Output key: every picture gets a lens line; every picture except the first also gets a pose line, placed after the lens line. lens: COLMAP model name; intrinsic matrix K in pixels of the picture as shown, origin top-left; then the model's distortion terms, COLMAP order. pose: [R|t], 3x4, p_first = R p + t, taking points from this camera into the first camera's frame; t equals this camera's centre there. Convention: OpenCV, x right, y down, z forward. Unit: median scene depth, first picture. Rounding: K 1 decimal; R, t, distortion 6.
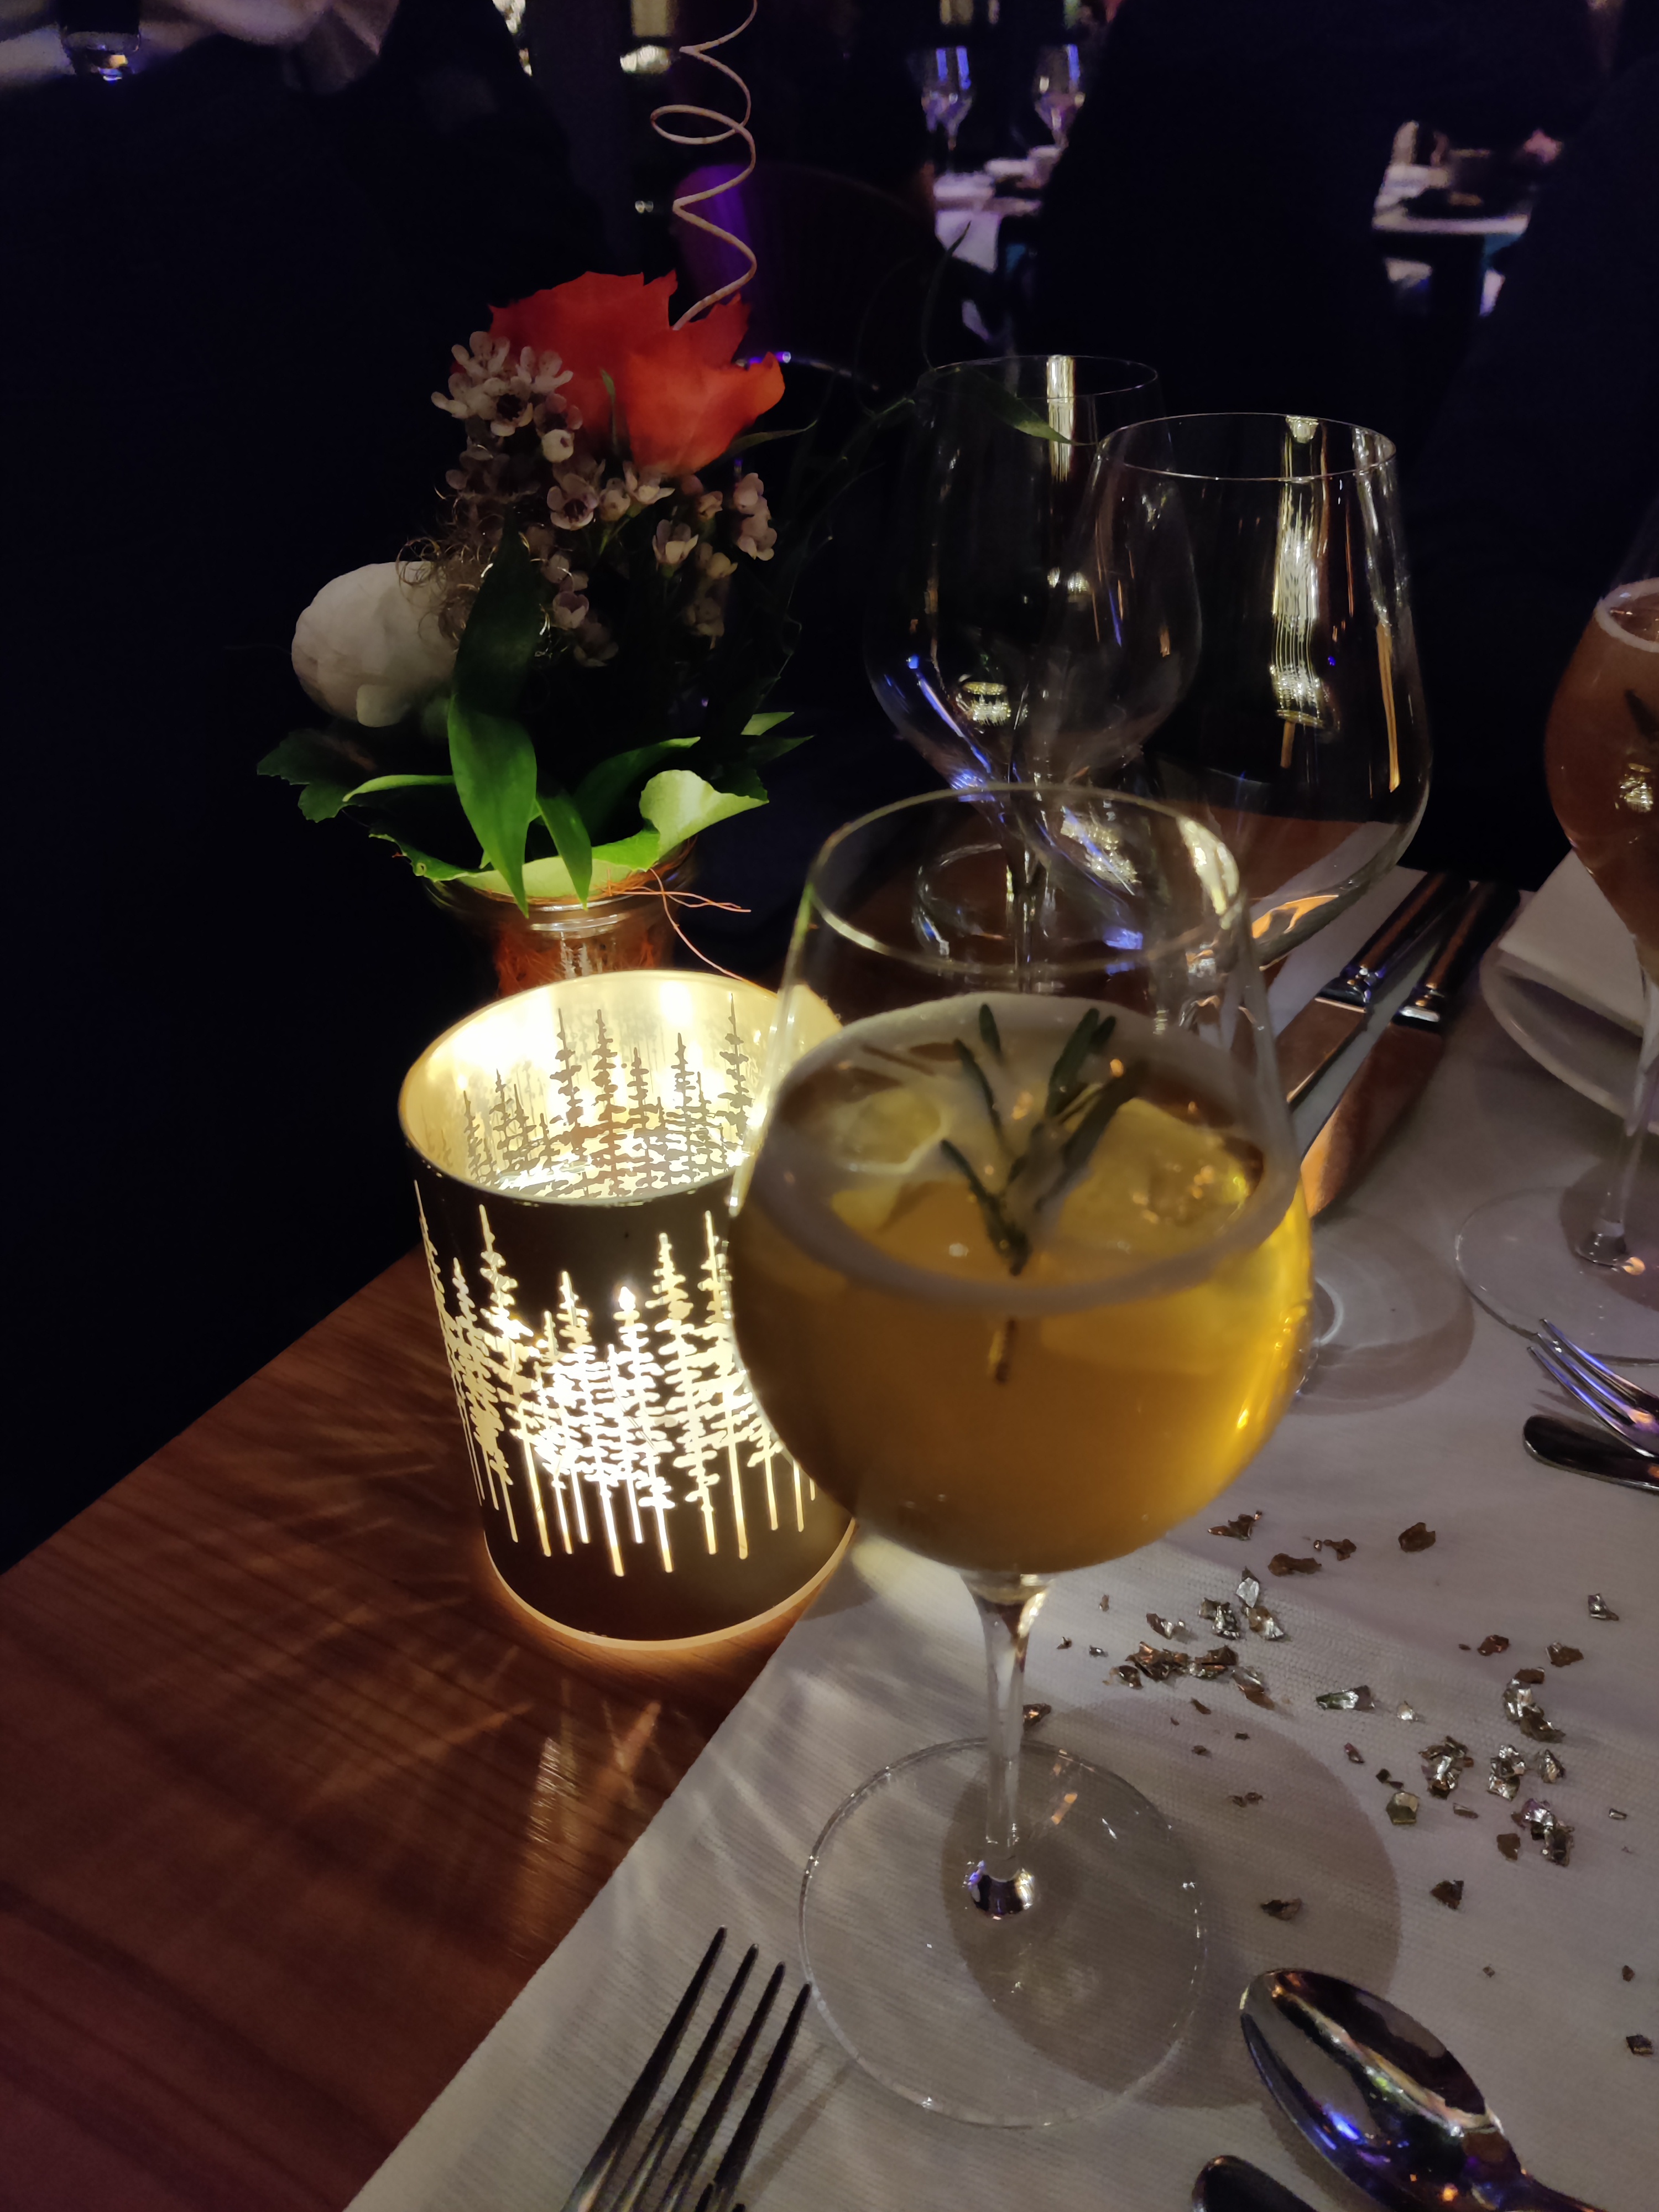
lens RADIAL K [[1682.5, 0, 827.9], [0, 1682.5, 1083.4], [0, 0, 1]] dist [0.011592, -0.071124]
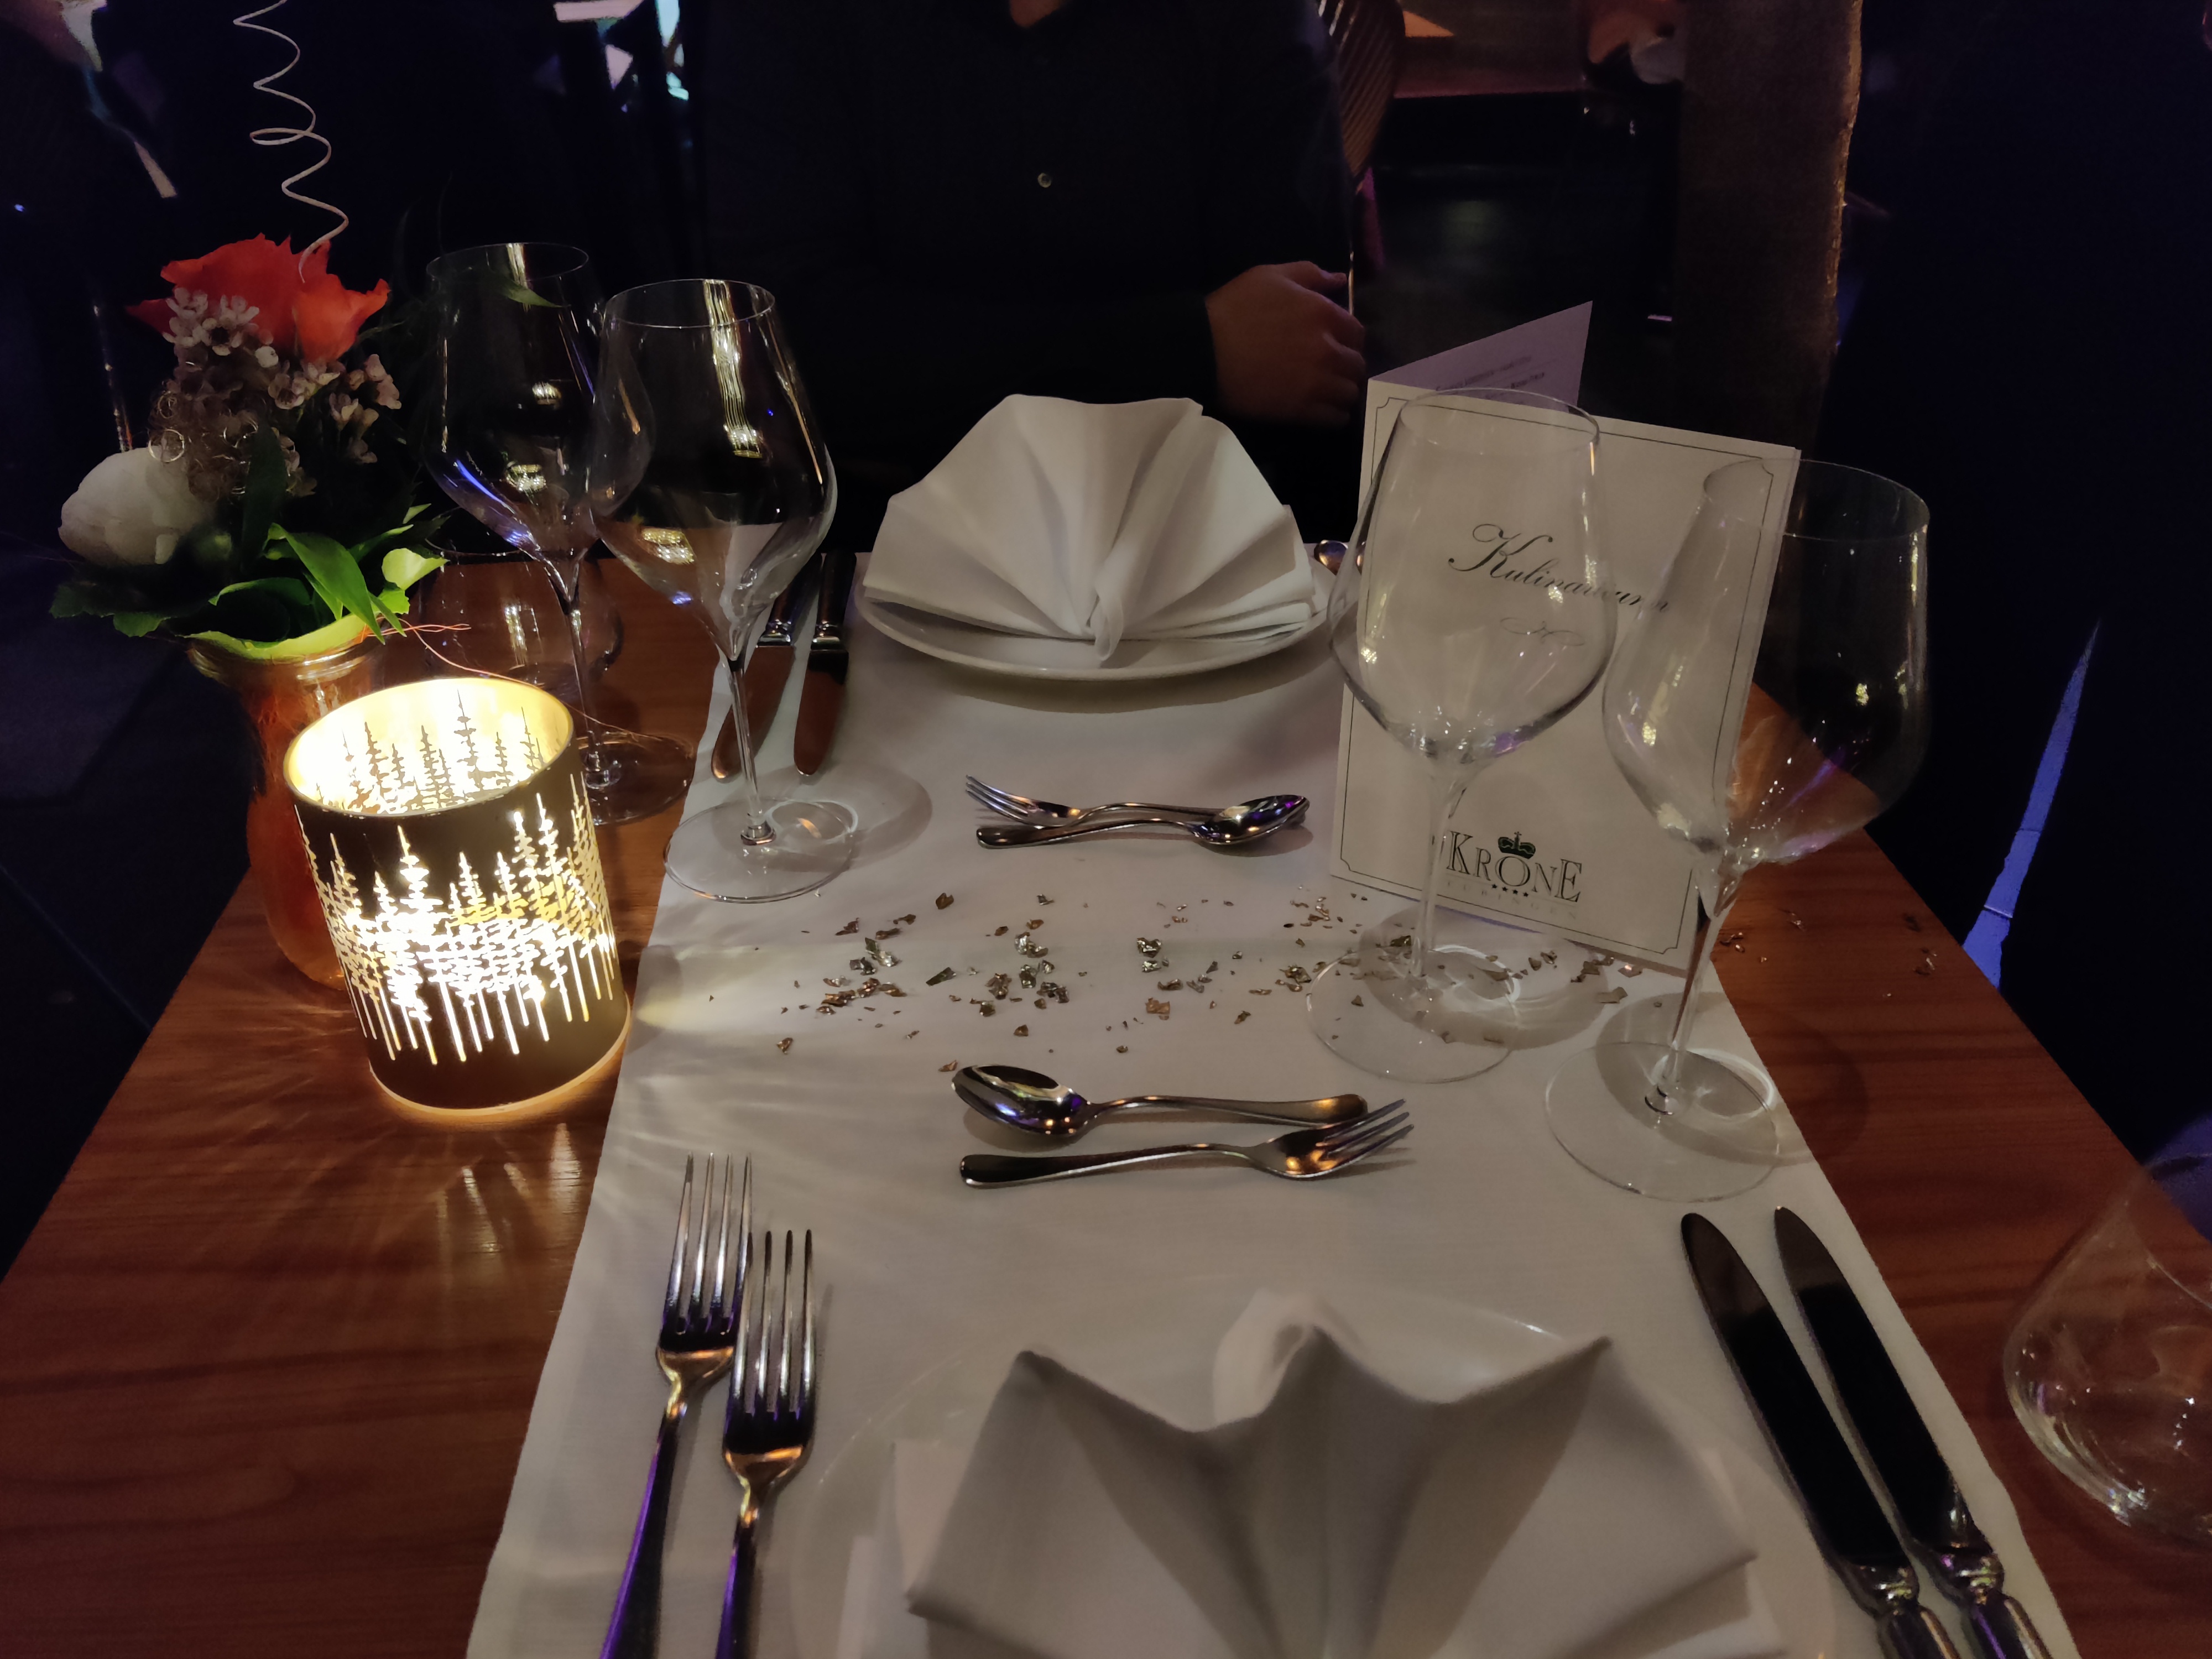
lens RADIAL K [[1682.5, 0, 1106.0], [0, 1682.5, 829.5], [0, 0, 1]] dist [0.011592, -0.071124]
pose [[0.816970, -0.270745, 0.509173, -0.433153], [0.268704, 0.959953, 0.079303, 0.118266], [-0.510253, 0.072029, 0.857003, -0.669282]]
